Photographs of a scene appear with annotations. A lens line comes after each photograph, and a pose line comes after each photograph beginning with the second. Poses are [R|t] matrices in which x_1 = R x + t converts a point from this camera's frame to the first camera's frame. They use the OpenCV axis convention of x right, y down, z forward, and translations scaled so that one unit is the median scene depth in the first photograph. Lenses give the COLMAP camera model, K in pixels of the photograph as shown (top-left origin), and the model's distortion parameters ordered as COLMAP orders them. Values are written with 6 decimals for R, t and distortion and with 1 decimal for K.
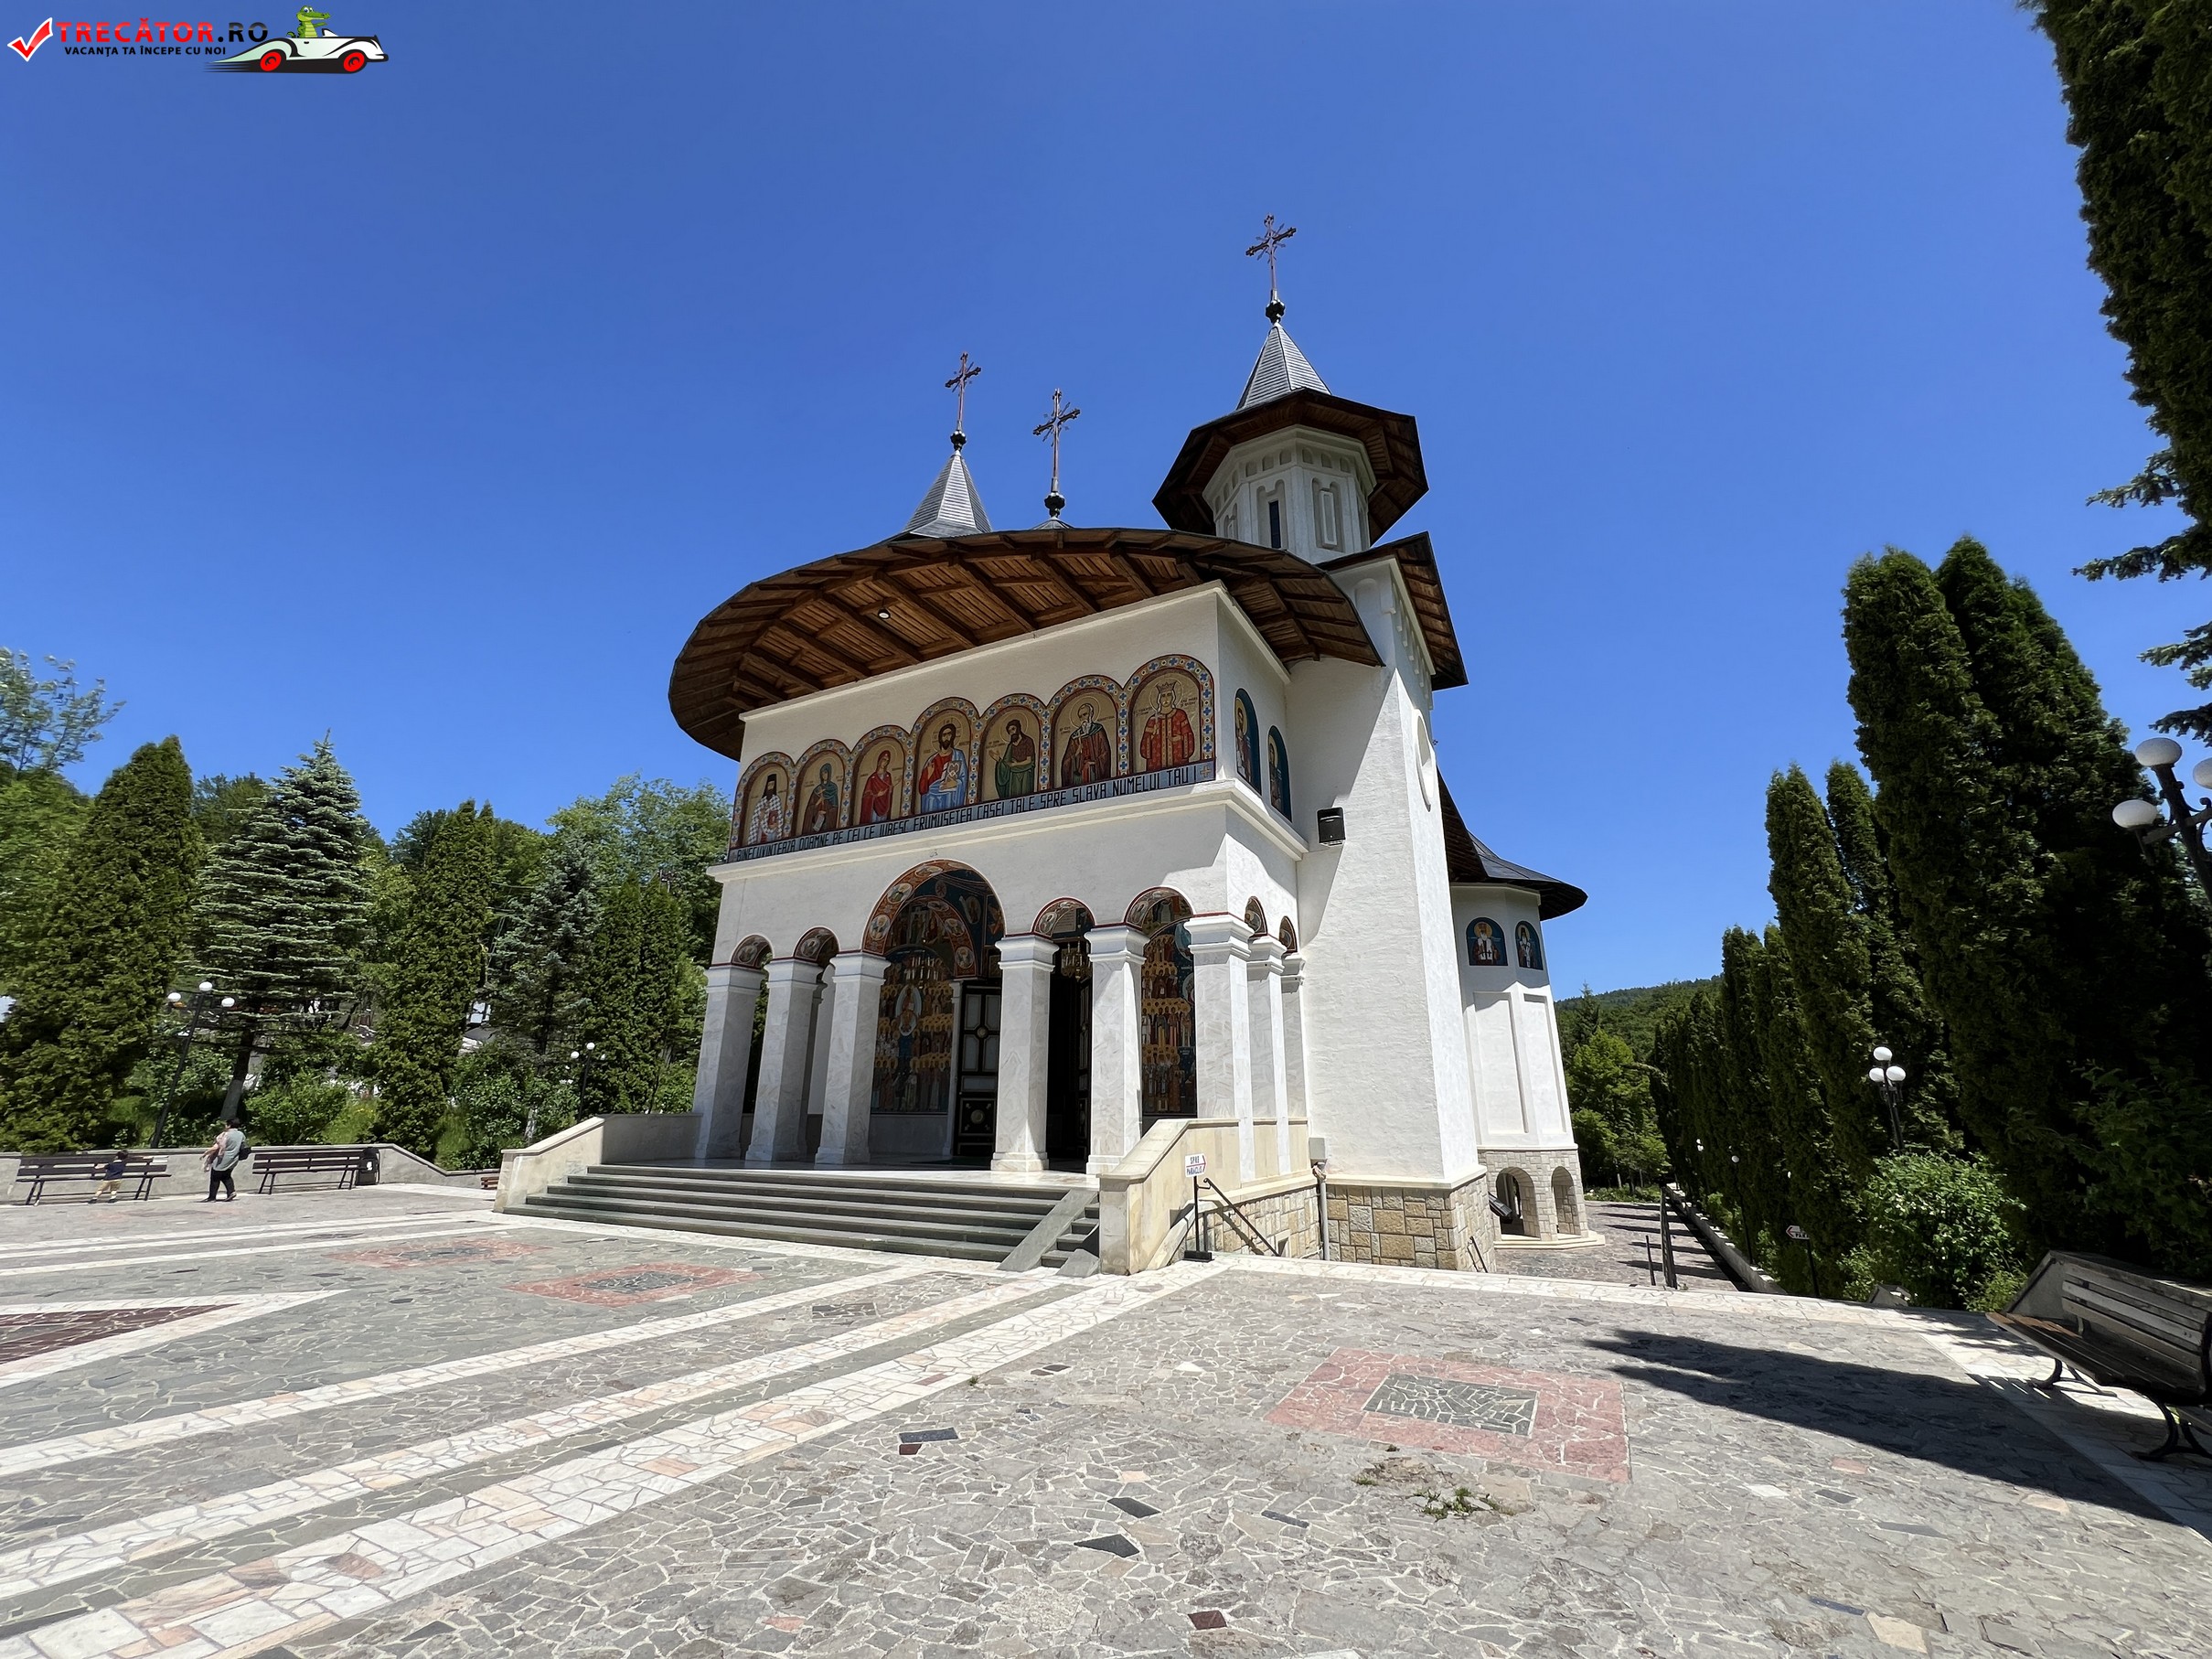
lens RADIAL K [[892.9, 0, 1094.8], [0, 892.9, 828.4], [0, 0, 1]] dist [-0.008671, 0.002146]
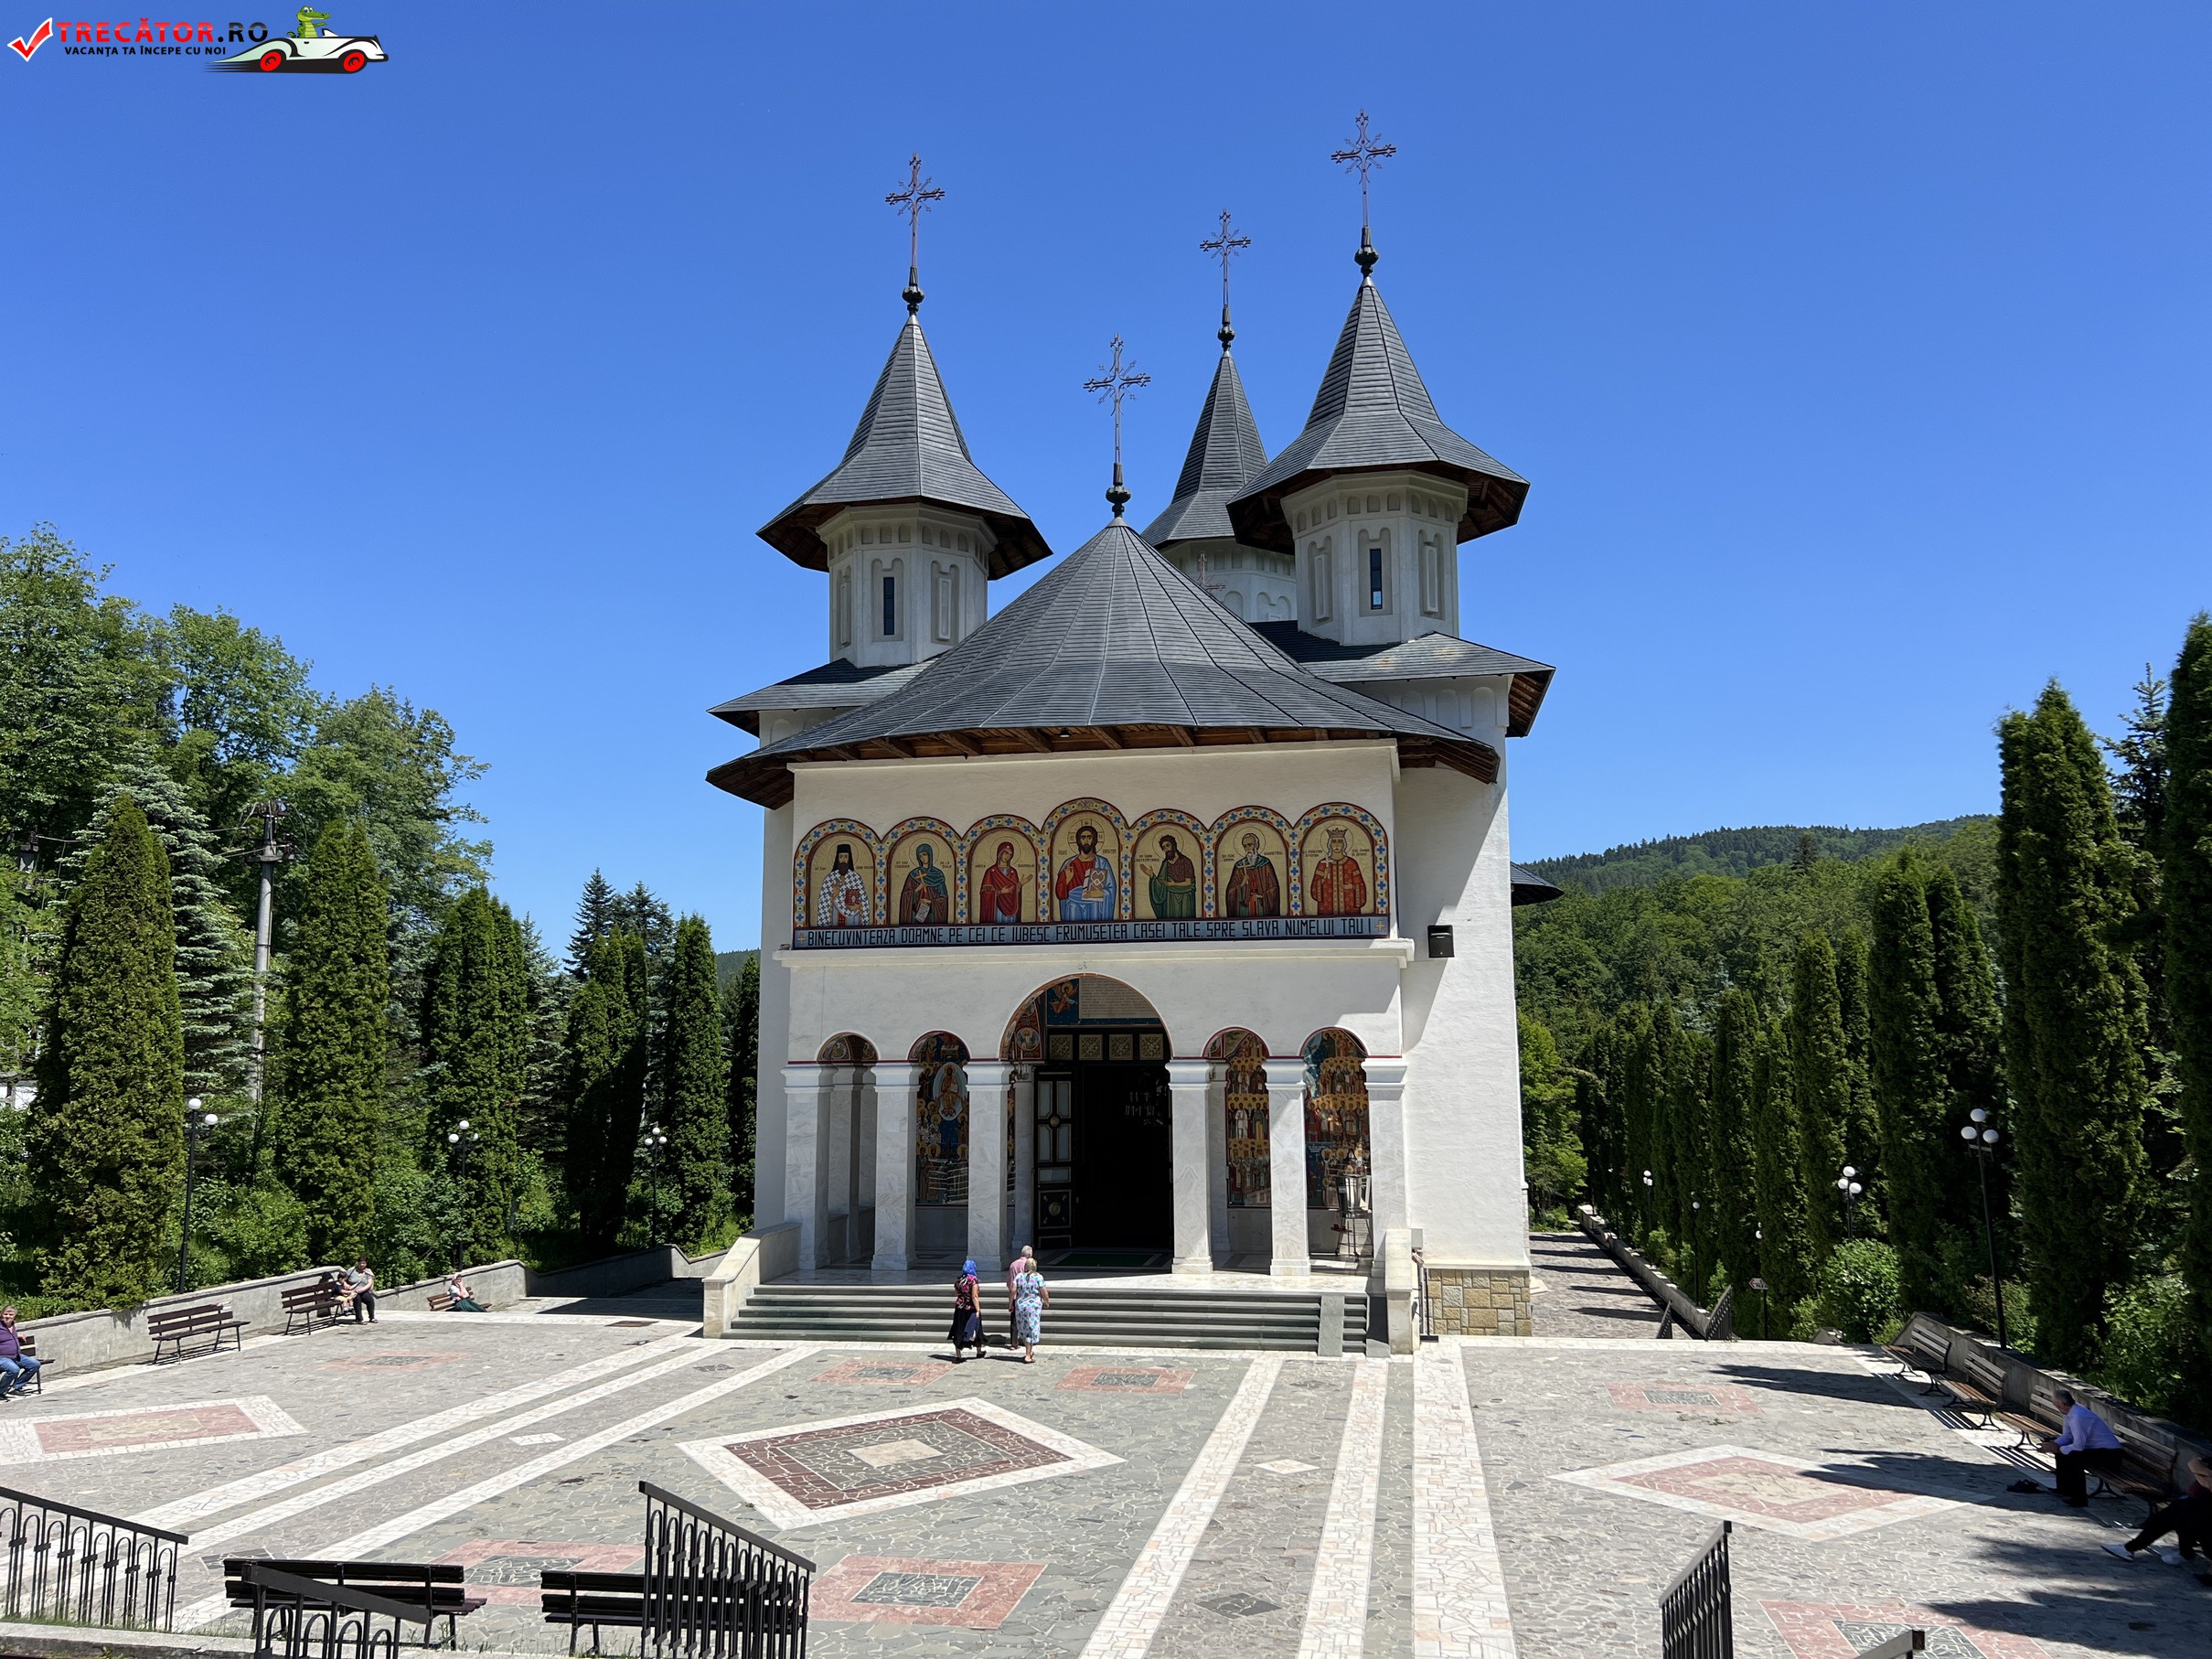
lens RADIAL K [[1676.5, 0, 1094.8], [0, 1676.5, 827.8], [0, 0, 1]] dist [0.036650, -0.050732]
pose [[0.953315, 0.029477, 0.300537, -0.784790], [-0.078814, 0.985017, 0.153392, -0.440824], [-0.291513, -0.169917, 0.941355, -0.786151]]
